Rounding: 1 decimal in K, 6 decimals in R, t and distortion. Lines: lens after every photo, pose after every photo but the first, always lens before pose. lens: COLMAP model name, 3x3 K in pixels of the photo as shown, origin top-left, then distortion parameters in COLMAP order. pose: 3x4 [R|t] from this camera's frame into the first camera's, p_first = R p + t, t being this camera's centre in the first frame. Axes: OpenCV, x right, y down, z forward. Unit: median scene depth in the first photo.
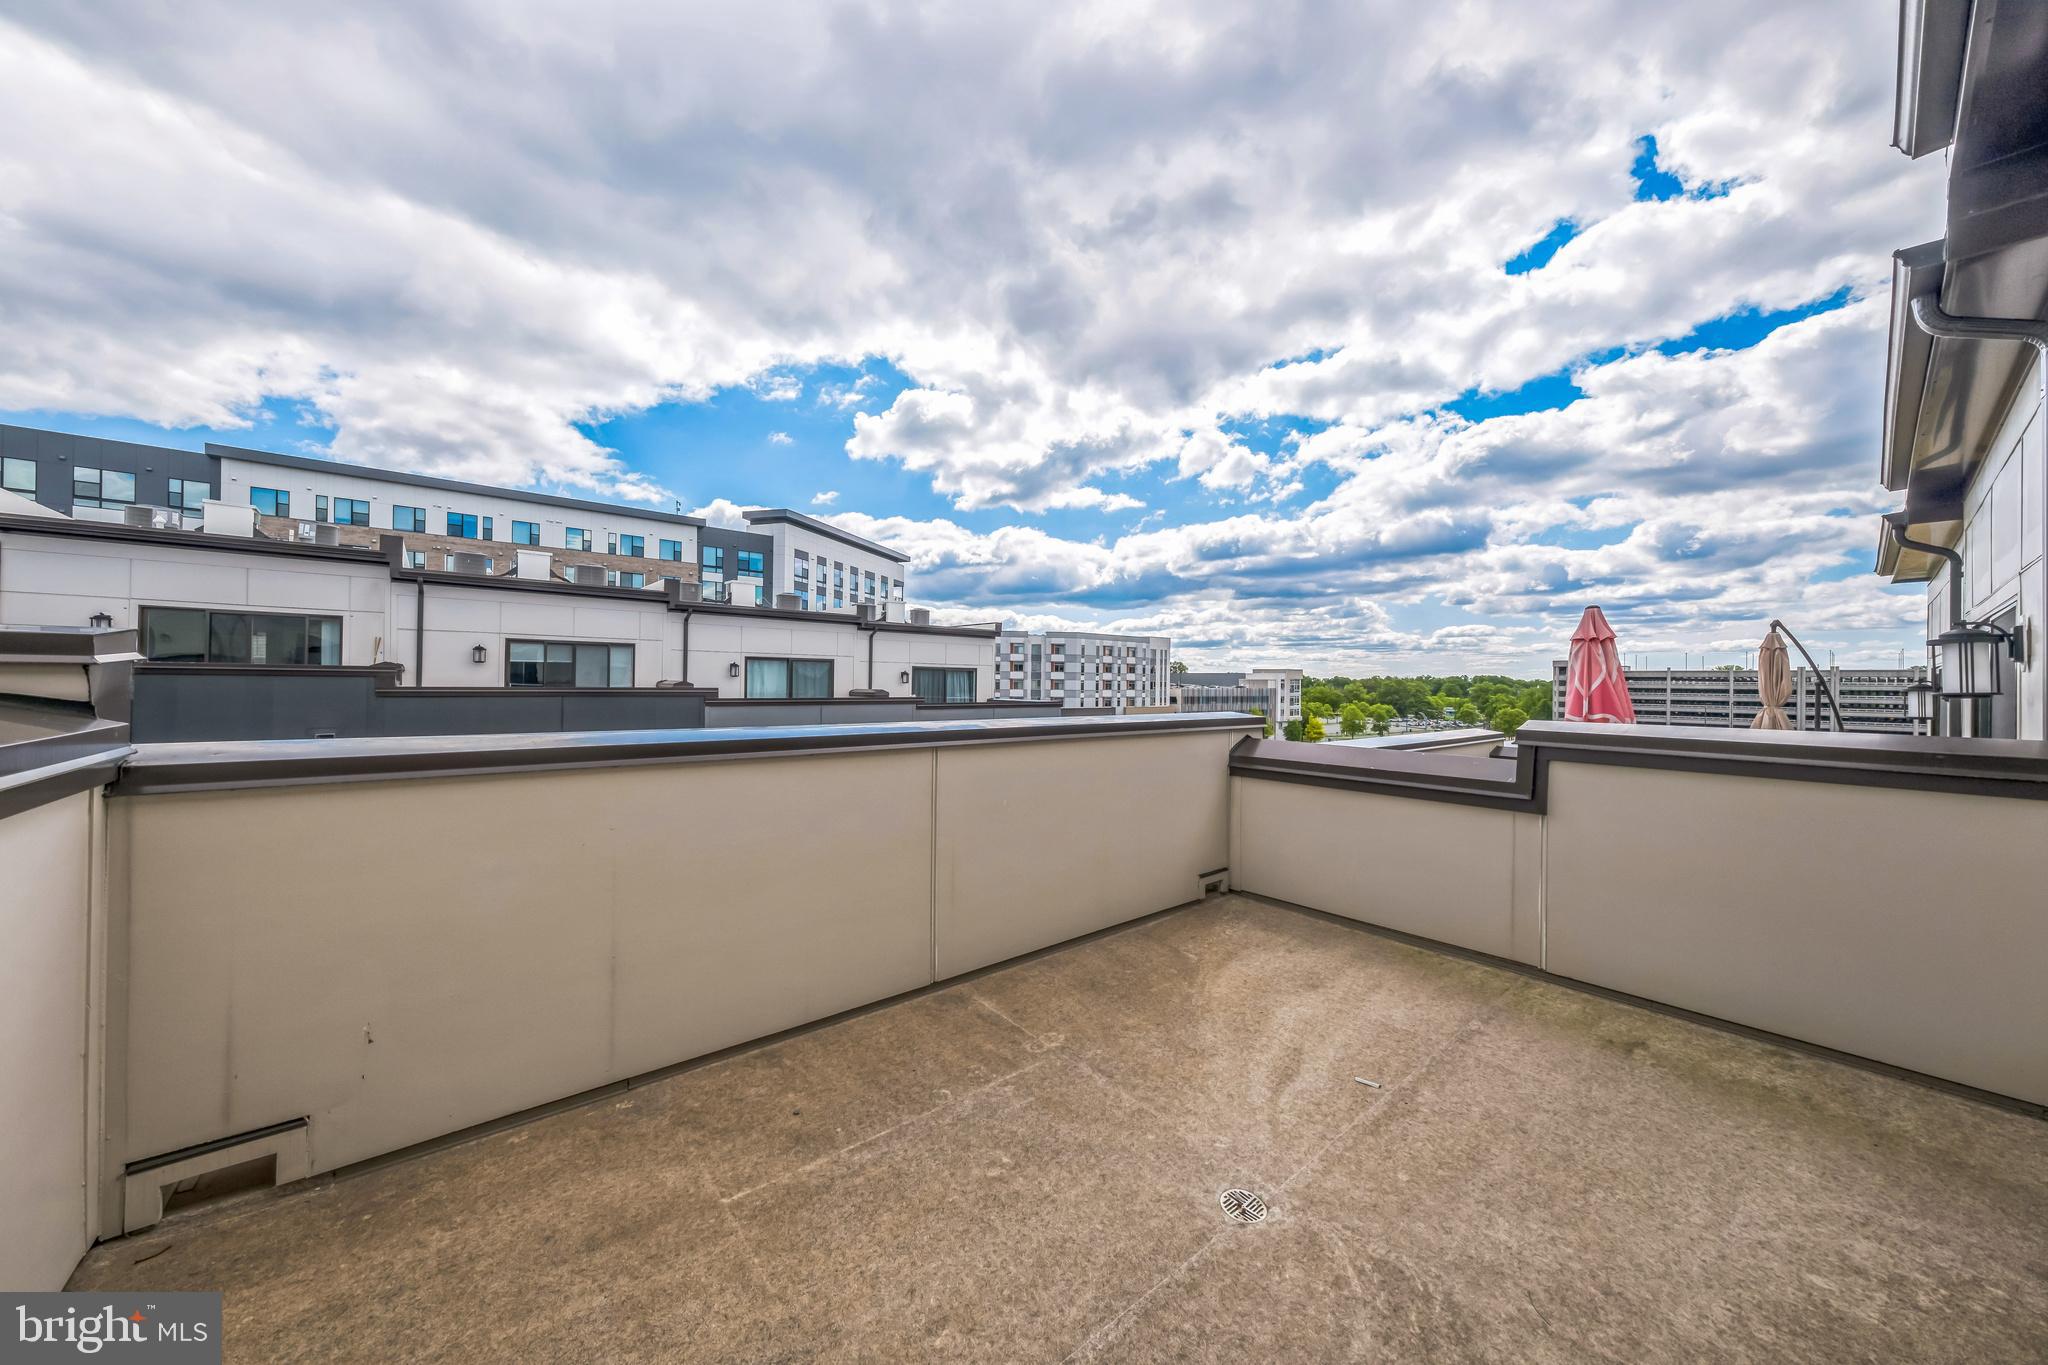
lens RADIAL K [[696.4, 0, 1029.4], [0, 696.4, 680.8], [0, 0, 1]] dist [0.002873, -0.000047]
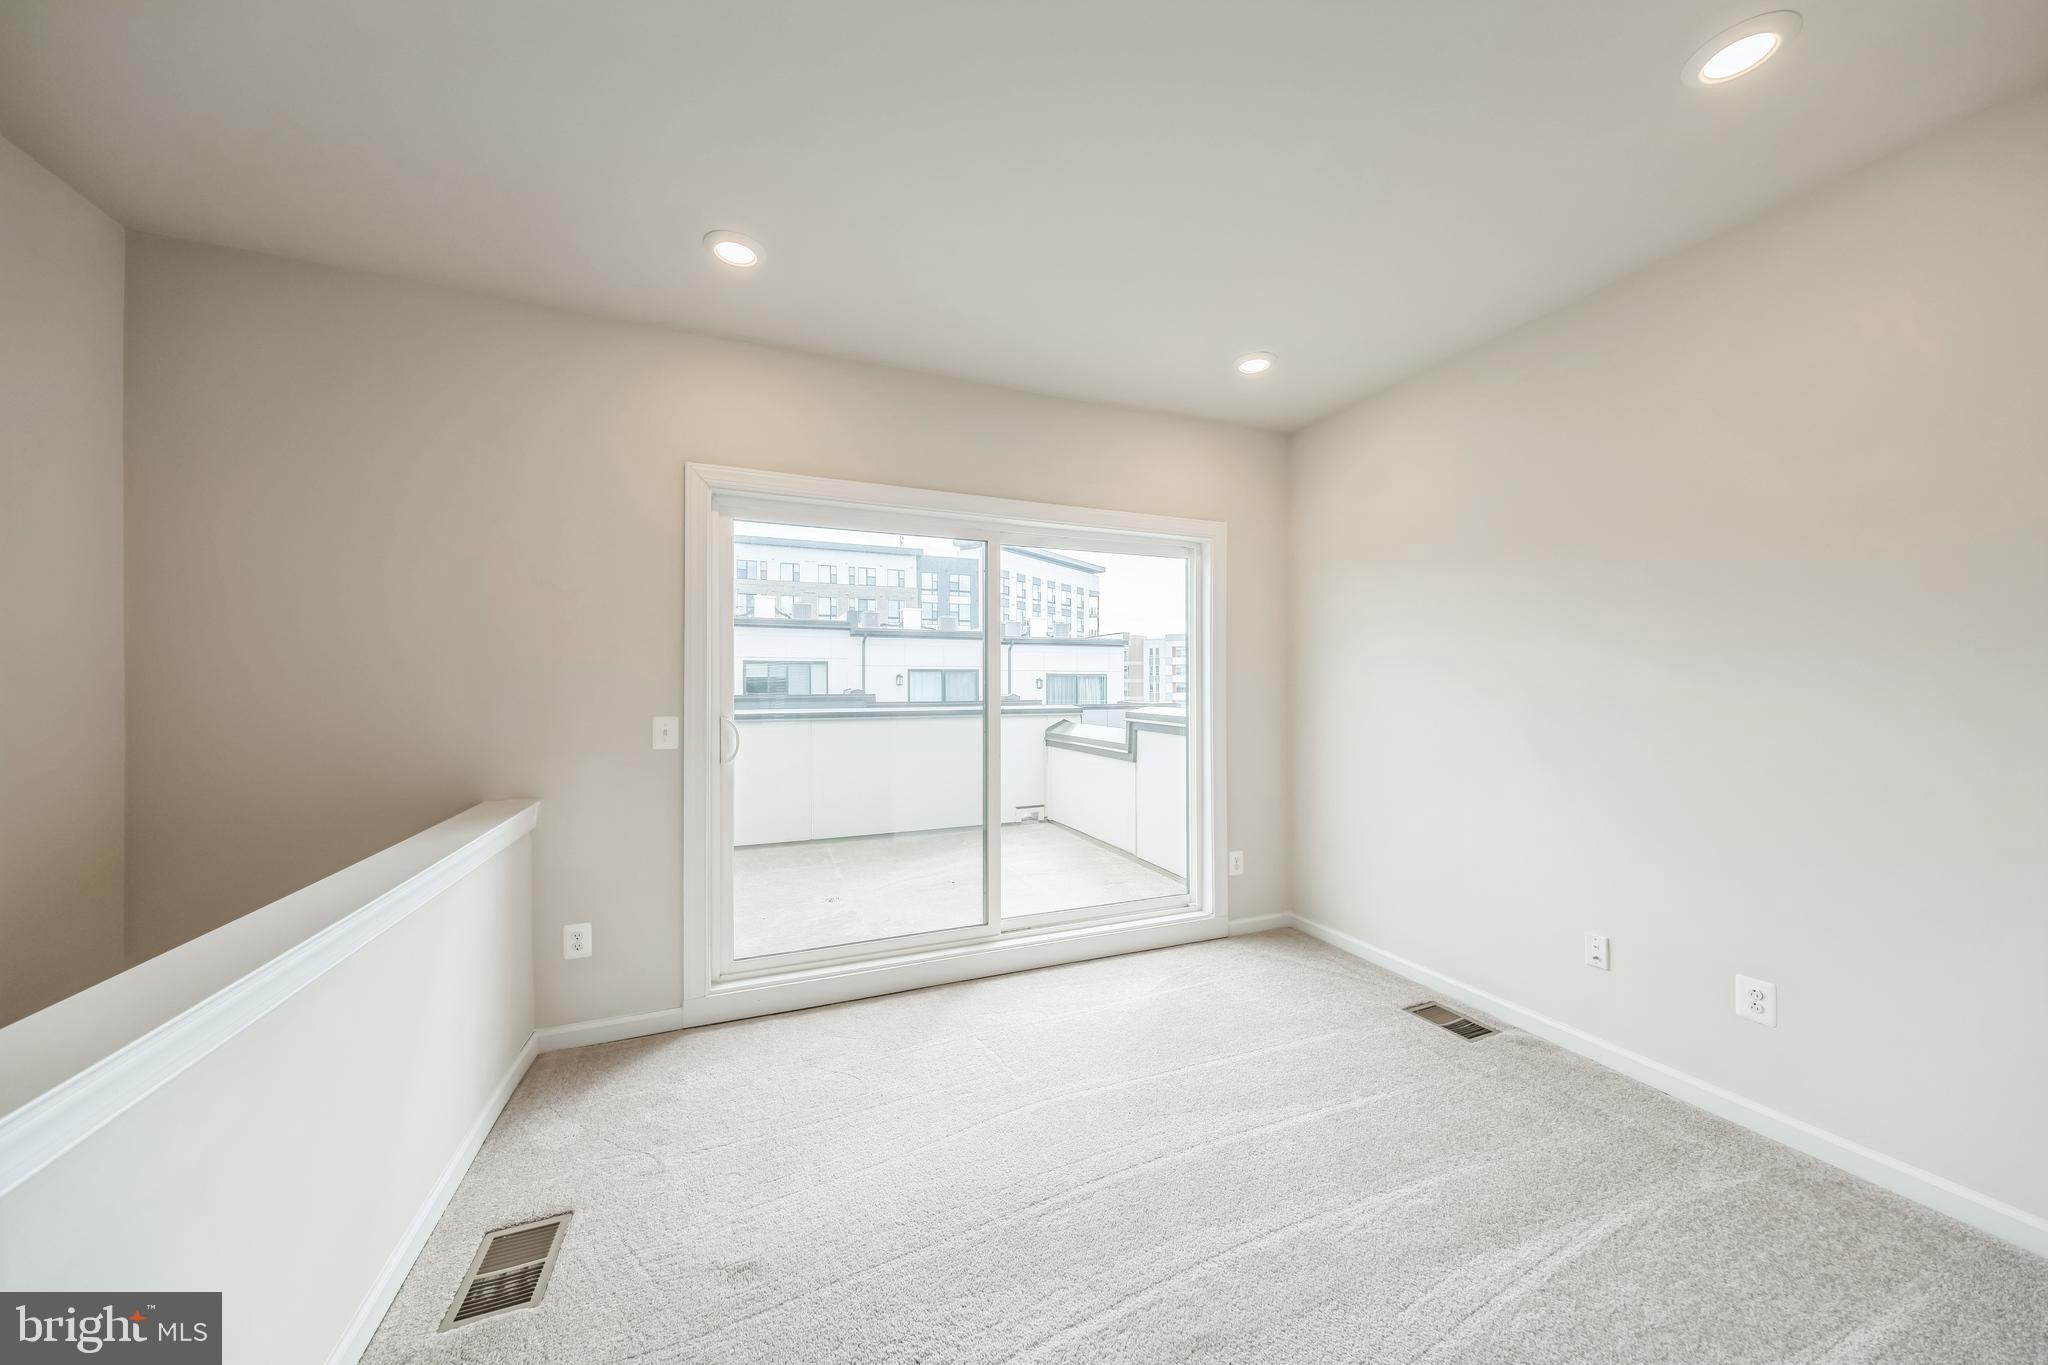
lens RADIAL K [[696.4, 0, 1029.4], [0, 696.4, 680.8], [0, 0, 1]] dist [0.002873, -0.000047]
pose [[0.947960, -0.016815, -0.317944, 0.193602], [0.014737, 0.999851, -0.008941, 0.001595], [0.318048, 0.003790, 0.948067, -0.122564]]
